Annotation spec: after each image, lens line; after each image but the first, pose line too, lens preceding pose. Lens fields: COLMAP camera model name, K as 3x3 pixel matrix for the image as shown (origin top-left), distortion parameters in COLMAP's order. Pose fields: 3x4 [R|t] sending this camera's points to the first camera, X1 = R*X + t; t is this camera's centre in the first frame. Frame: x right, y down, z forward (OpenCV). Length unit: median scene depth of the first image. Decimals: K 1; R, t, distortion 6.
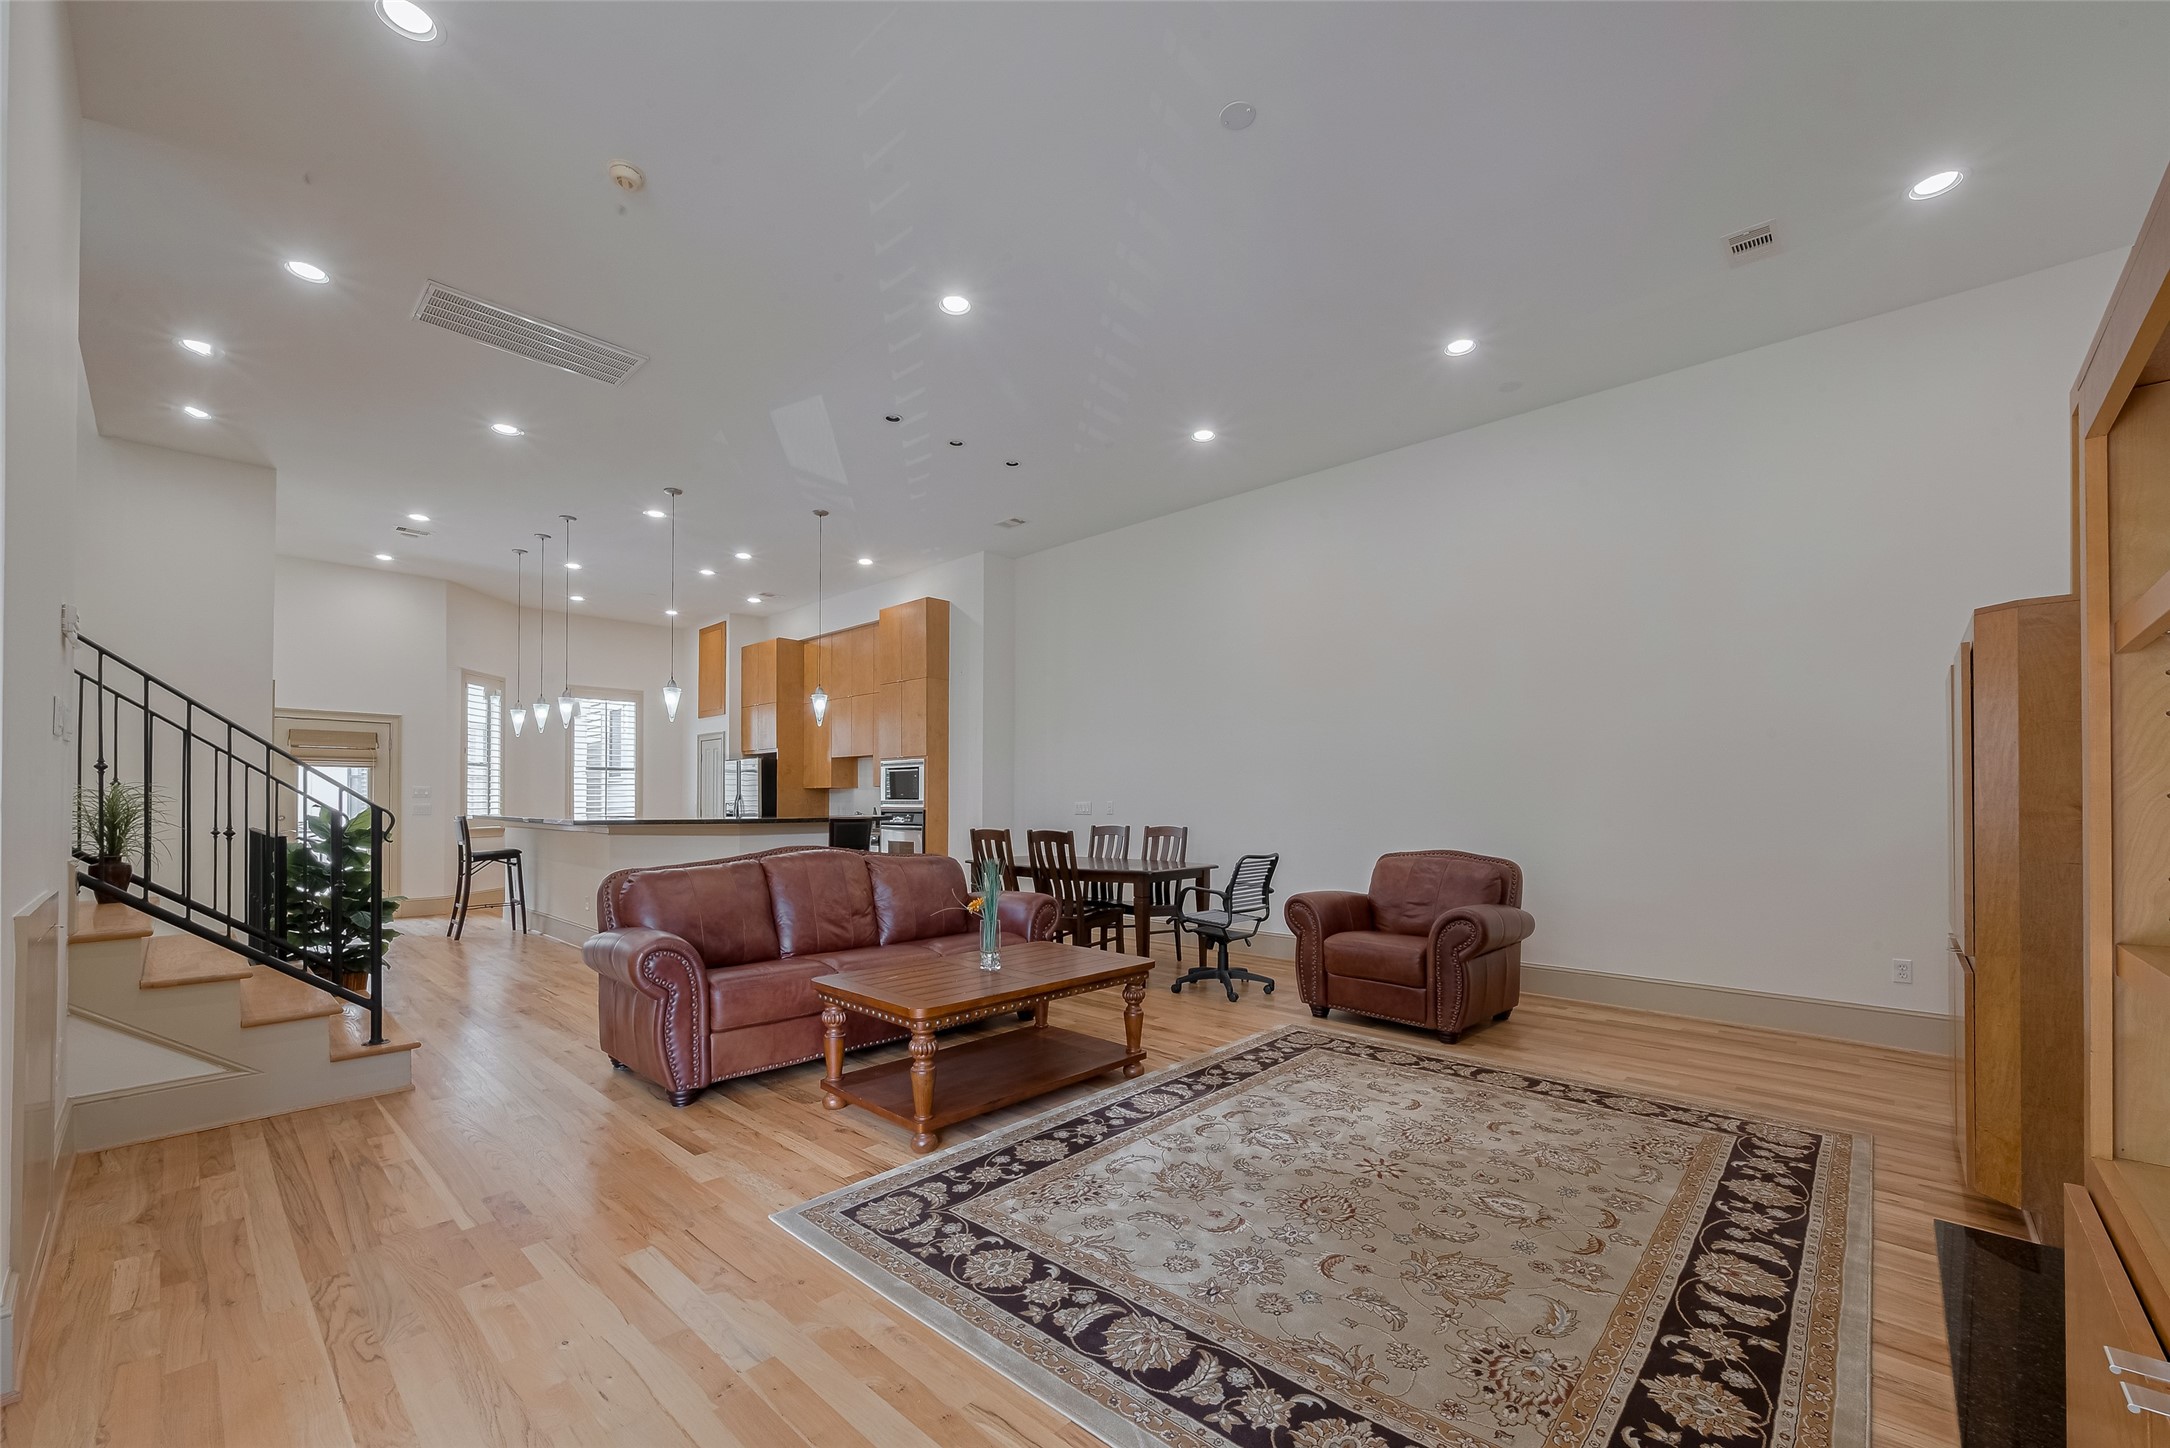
lens RADIAL K [[875.3, 0, 1076.9], [0, 875.3, 805.2], [0, 0, 1]] dist [-0.003617, -0.000152]
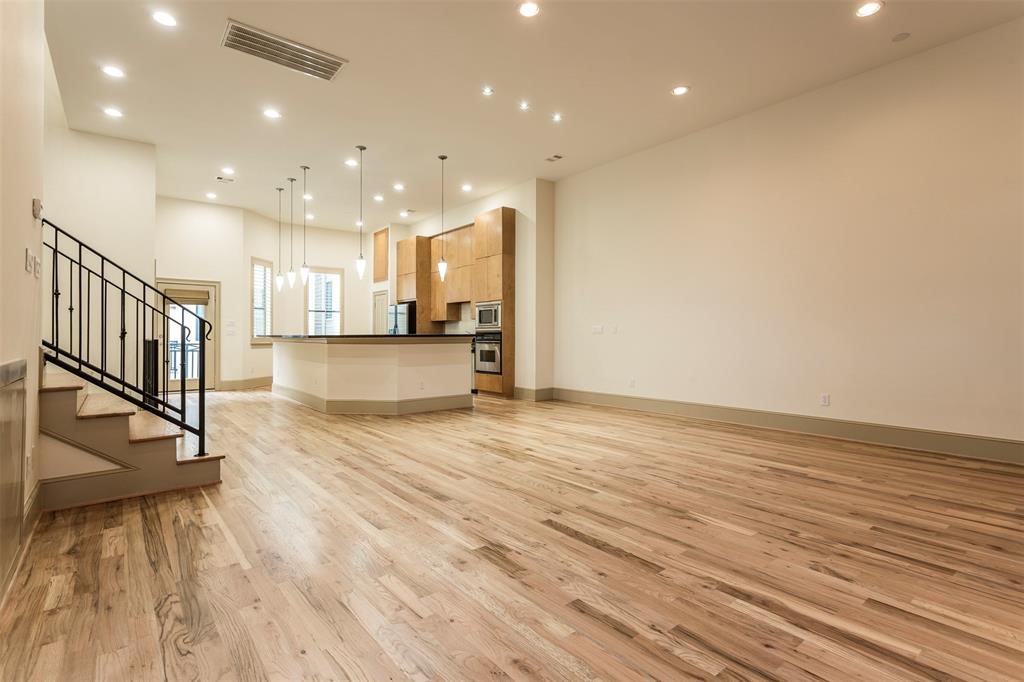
lens RADIAL K [[496.3, 0, 512.0], [0, 496.3, 341.0], [0, 0, 1]] dist [-0.001730, 0.000607]
pose [[0.991146, 0.001672, -0.132763, -0.070901], [-0.000454, 0.999958, 0.009201, 0.042727], [0.132772, -0.009059, 0.991105, 0.125549]]
